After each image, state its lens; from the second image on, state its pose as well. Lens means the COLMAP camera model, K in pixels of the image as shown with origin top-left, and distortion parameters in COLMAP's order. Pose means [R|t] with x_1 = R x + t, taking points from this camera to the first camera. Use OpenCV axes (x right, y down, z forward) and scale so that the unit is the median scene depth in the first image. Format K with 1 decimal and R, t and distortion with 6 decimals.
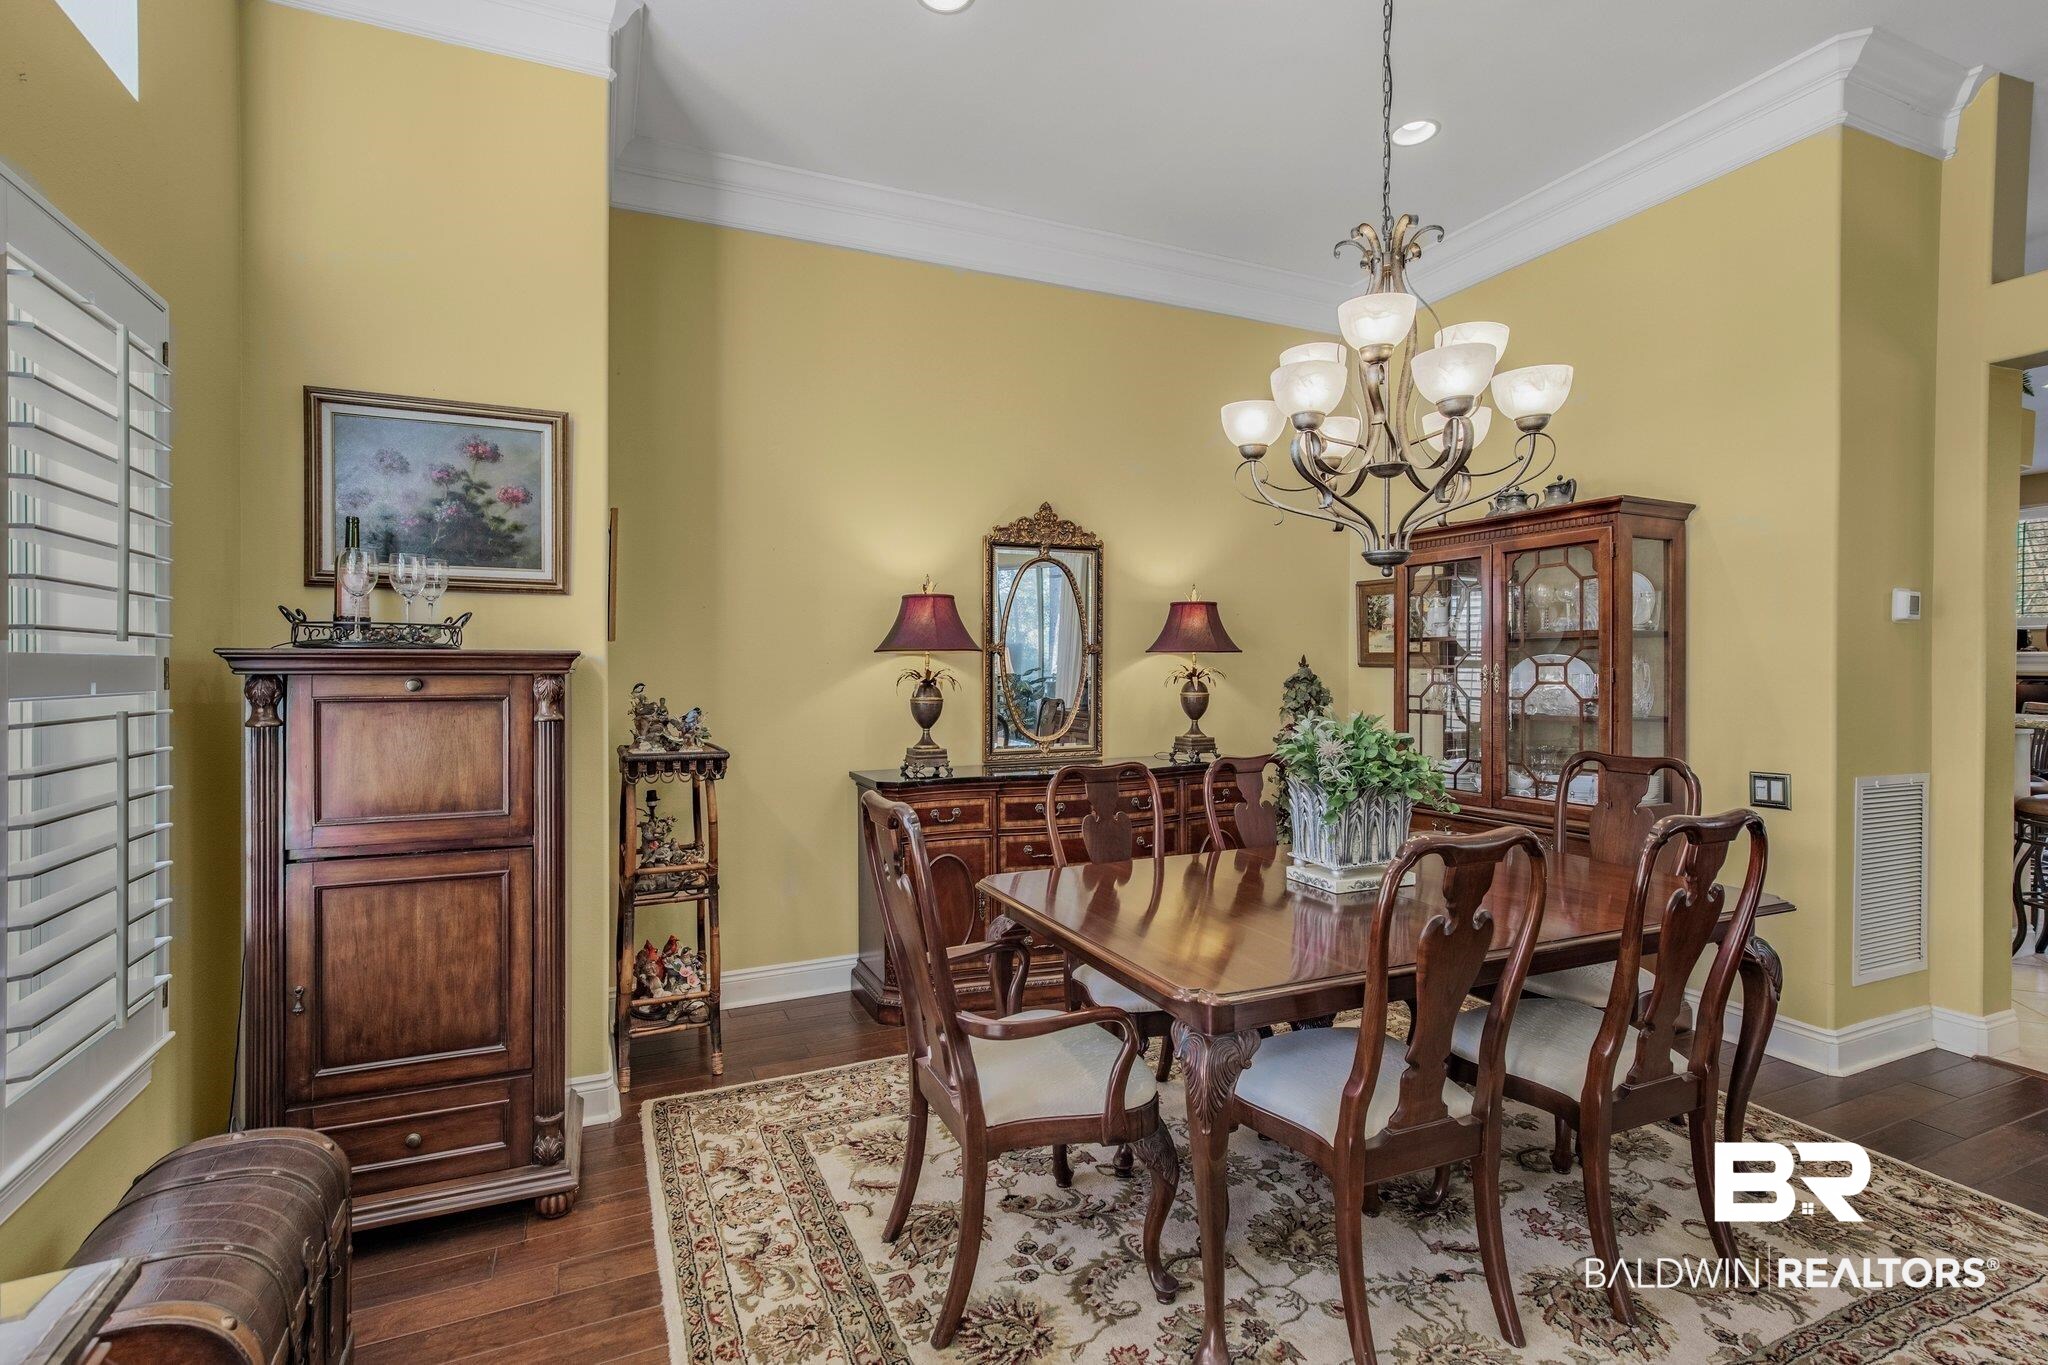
lens RADIAL K [[943.1, 0, 1034.5], [0, 943.1, 678.4], [0, 0, 1]] dist [-0.000537, 0.000192]
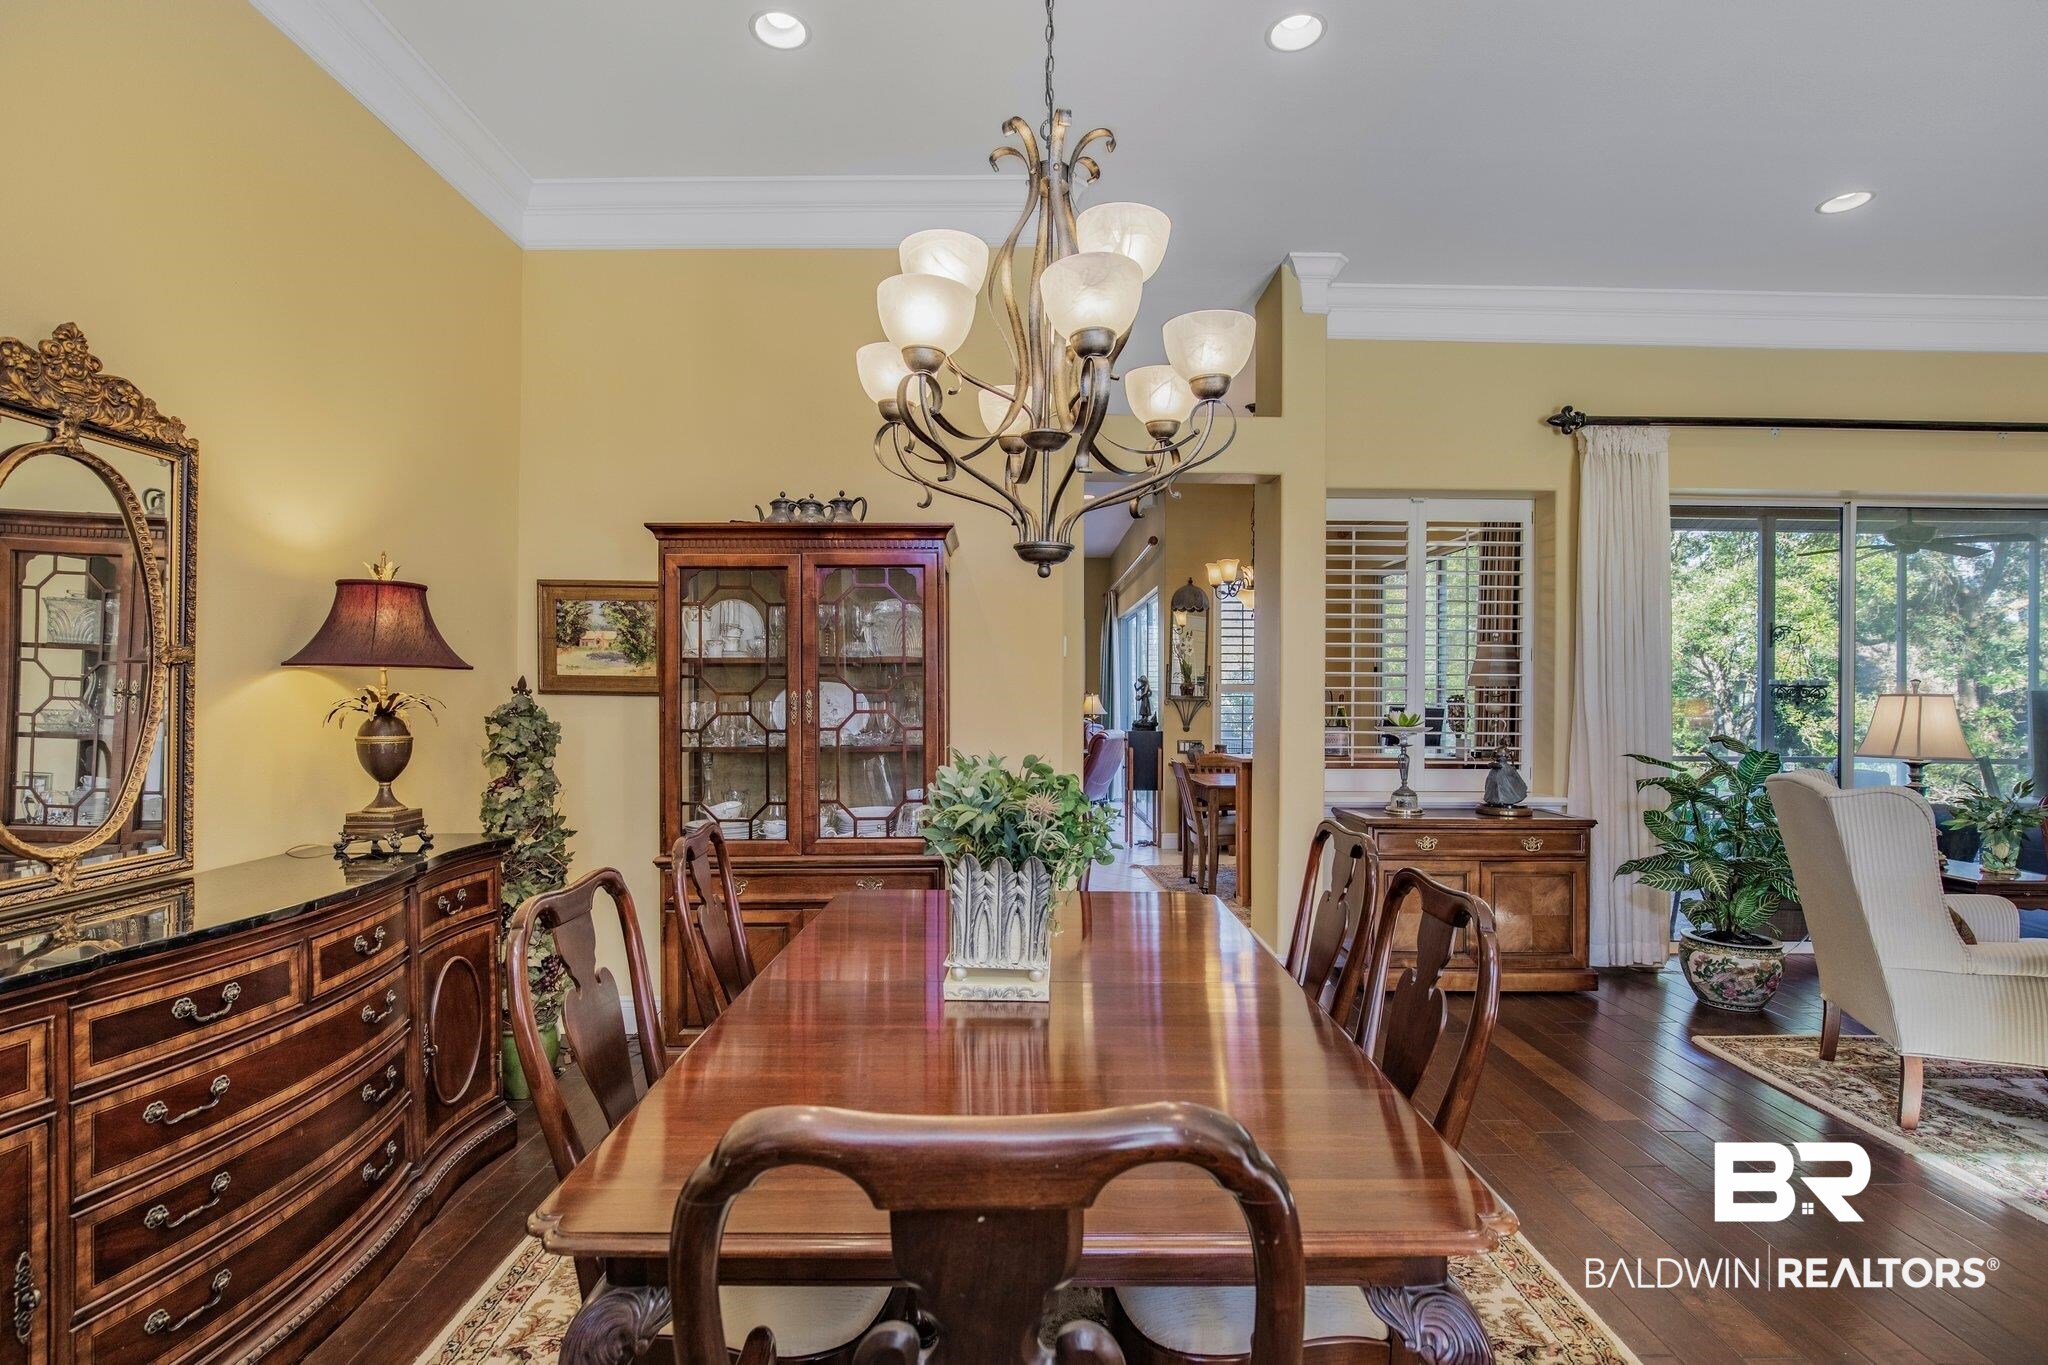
lens RADIAL K [[950.8, 0, 1026.9], [0, 950.8, 701.8], [0, 0, 1]] dist [-0.002629, 0.006105]
pose [[0.429267, -0.003667, 0.903170, -0.198153], [0.008627, 0.999963, -0.000040, -0.003052], [-0.903136, 0.007809, 0.429283, 0.385570]]
